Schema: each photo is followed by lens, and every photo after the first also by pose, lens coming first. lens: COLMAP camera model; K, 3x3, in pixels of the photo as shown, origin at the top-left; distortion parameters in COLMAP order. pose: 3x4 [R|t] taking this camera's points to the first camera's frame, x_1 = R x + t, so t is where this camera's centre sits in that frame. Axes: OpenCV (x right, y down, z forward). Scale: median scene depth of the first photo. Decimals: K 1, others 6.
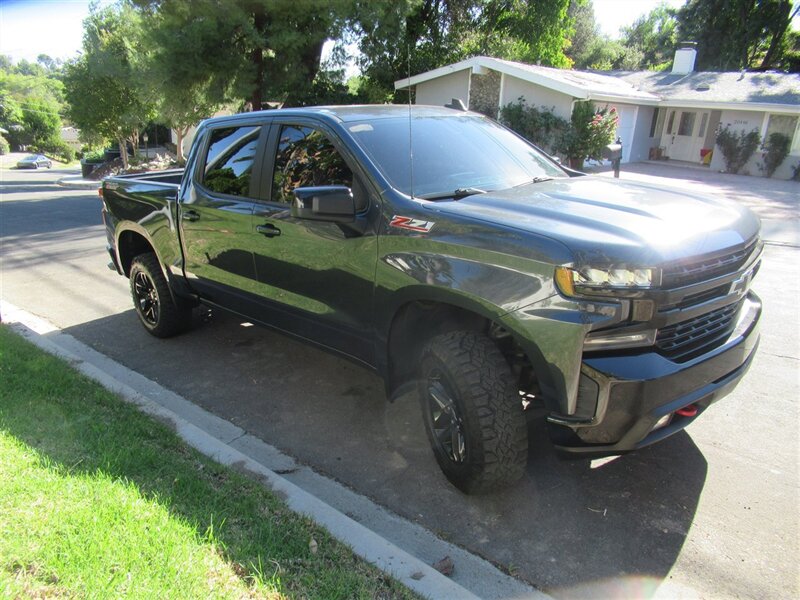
lens RADIAL K [[618.5, 0, 399.9], [0, 618.5, 281.4], [0, 0, 1]] dist [0.005471, 0.010029]
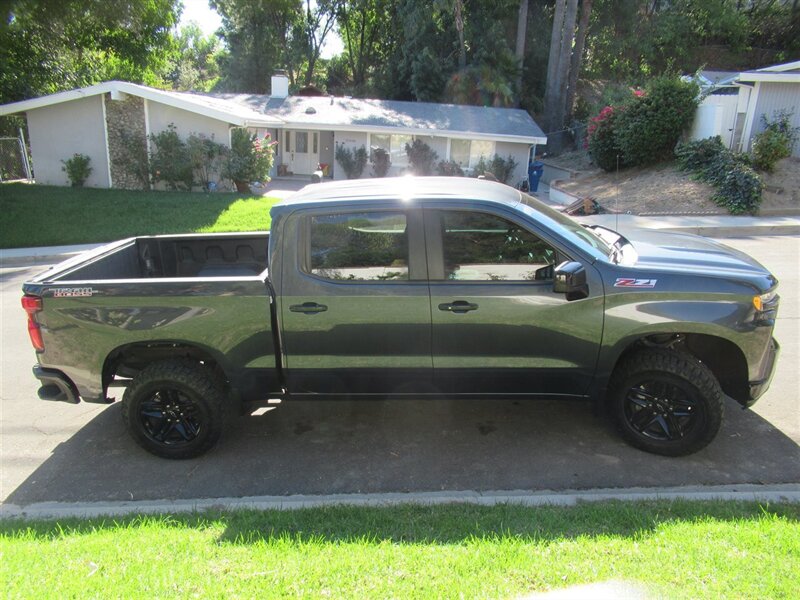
lens RADIAL K [[596.2, 0, 400.0], [0, 596.2, 300.0], [0, 0, 1]] dist [0.009481, 0.009114]
pose [[0.758813, -0.205640, 0.617993, -0.169093], [0.191368, 0.977361, 0.090247, -0.038790], [-0.622561, 0.049784, 0.780987, 0.041088]]
